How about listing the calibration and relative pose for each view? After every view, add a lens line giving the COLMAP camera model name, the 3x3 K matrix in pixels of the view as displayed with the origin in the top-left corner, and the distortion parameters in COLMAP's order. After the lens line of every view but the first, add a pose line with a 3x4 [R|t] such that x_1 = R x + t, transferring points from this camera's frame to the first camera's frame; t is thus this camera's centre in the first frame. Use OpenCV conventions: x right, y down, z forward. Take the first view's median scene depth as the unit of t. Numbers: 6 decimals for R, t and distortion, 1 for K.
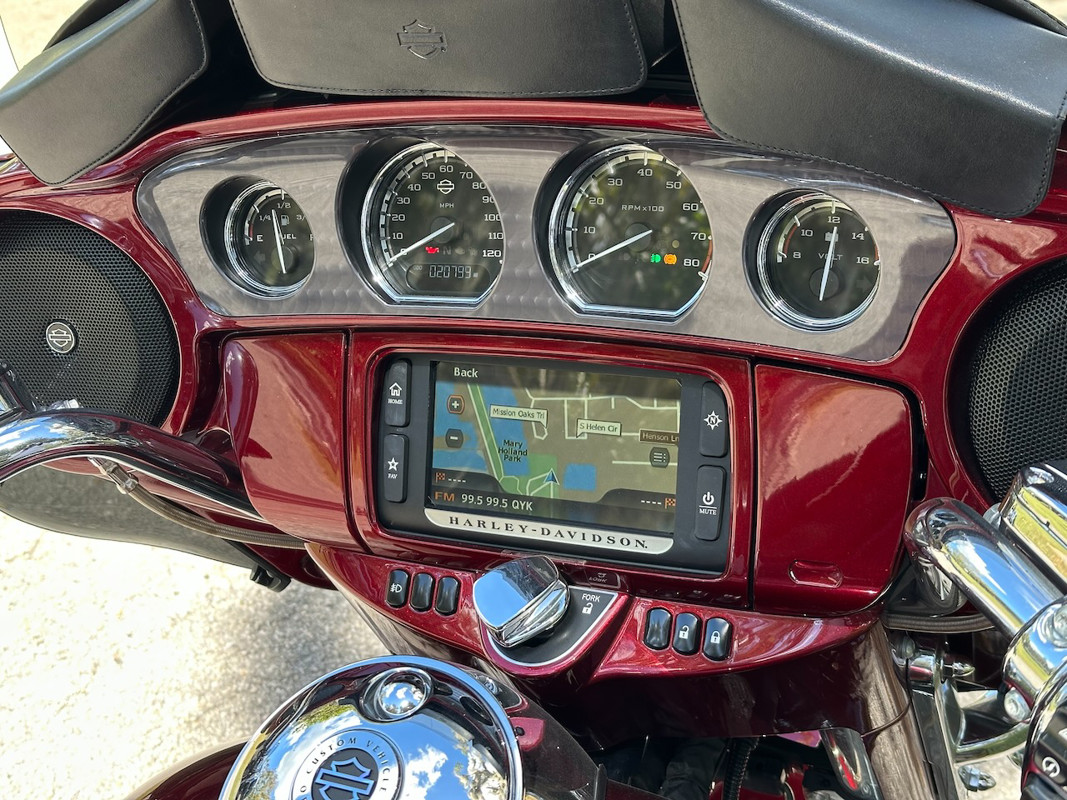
lens RADIAL K [[1492.5, 0, 535.3], [0, 1492.5, 398.6], [0, 0, 1]] dist [0.160467, 0.000000]
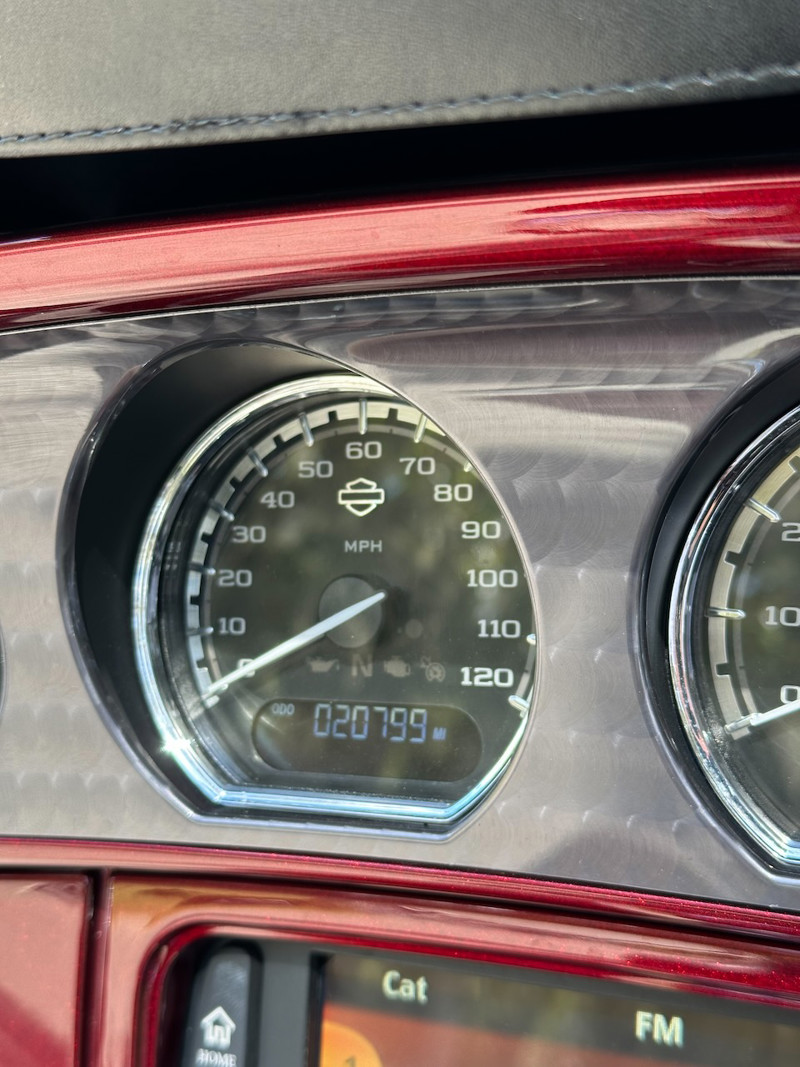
lens RADIAL K [[1492.5, 0, 400.6], [0, 1492.5, 532.5], [0, 0, 1]] dist [0.160467, 0.000000]
pose [[0.999970, 0.003142, -0.007060, -0.046928], [-0.004153, 0.988977, -0.148008, -0.076849], [0.006517, 0.148033, 0.988961, 0.627478]]
